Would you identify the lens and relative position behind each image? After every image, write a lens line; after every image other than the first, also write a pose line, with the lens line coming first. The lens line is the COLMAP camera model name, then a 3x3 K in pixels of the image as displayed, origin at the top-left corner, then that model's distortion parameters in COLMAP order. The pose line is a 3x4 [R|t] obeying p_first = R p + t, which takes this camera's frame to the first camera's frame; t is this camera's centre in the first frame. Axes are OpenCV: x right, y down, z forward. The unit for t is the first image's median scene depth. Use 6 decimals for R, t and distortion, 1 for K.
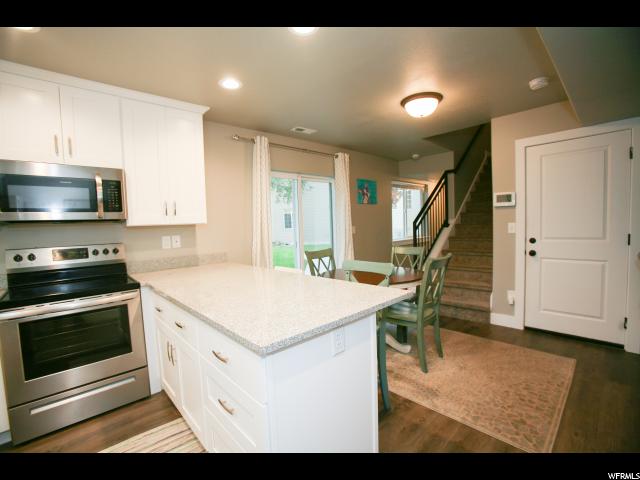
lens RADIAL K [[291.9, 0, 317.4], [0, 291.9, 241.8], [0, 0, 1]] dist [-0.077934, 0.029717]
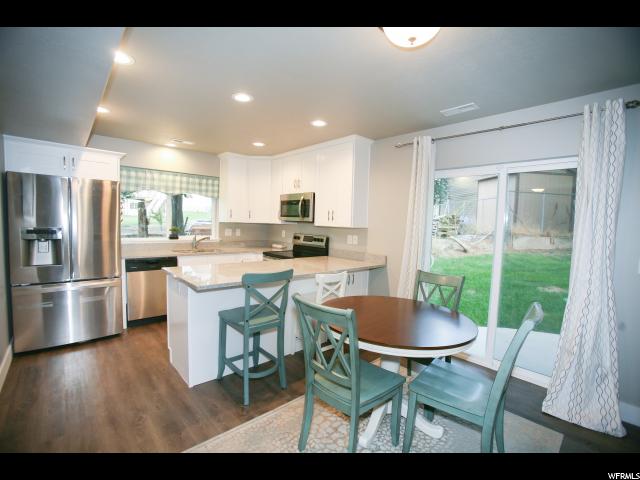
lens RADIAL K [[291.9, 0, 317.4], [0, 291.9, 241.8], [0, 0, 1]] dist [-0.077934, 0.029717]
pose [[-0.004595, 0.100476, -0.994929, 1.073670], [-0.095751, 0.990324, 0.100453, -0.137705], [0.995395, 0.095727, 0.005070, 1.023695]]
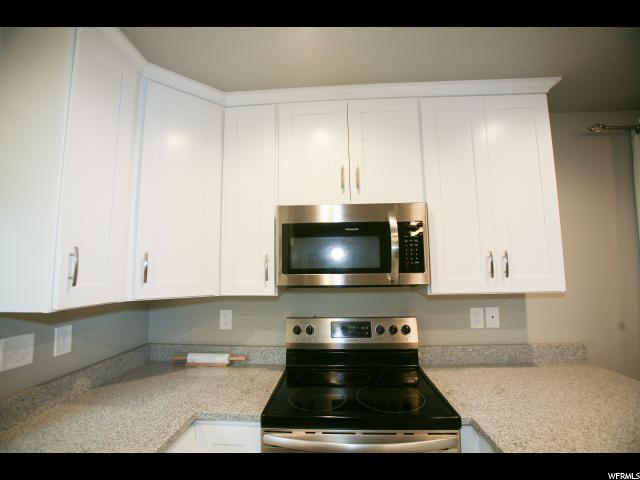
lens RADIAL K [[291.9, 0, 317.4], [0, 291.9, 241.8], [0, 0, 1]] dist [-0.077934, 0.029717]
pose [[0.690003, -0.046859, -0.722288, -0.388851], [-0.058243, 0.991072, -0.119935, -0.080213], [0.721460, 0.124824, 0.681113, 0.399632]]
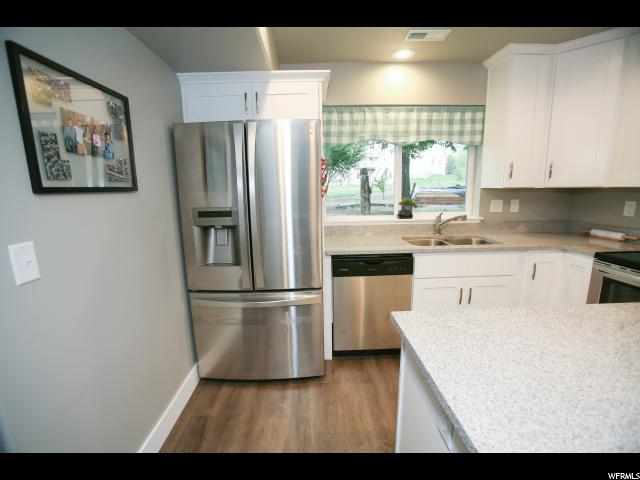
lens RADIAL K [[291.9, 0, 317.4], [0, 291.9, 241.8], [0, 0, 1]] dist [-0.077934, 0.029717]
pose [[-0.658915, 0.185364, -0.729020, 0.313085], [-0.005573, 0.967933, 0.251148, -0.076766], [0.752196, 0.169549, -0.636753, 0.589859]]
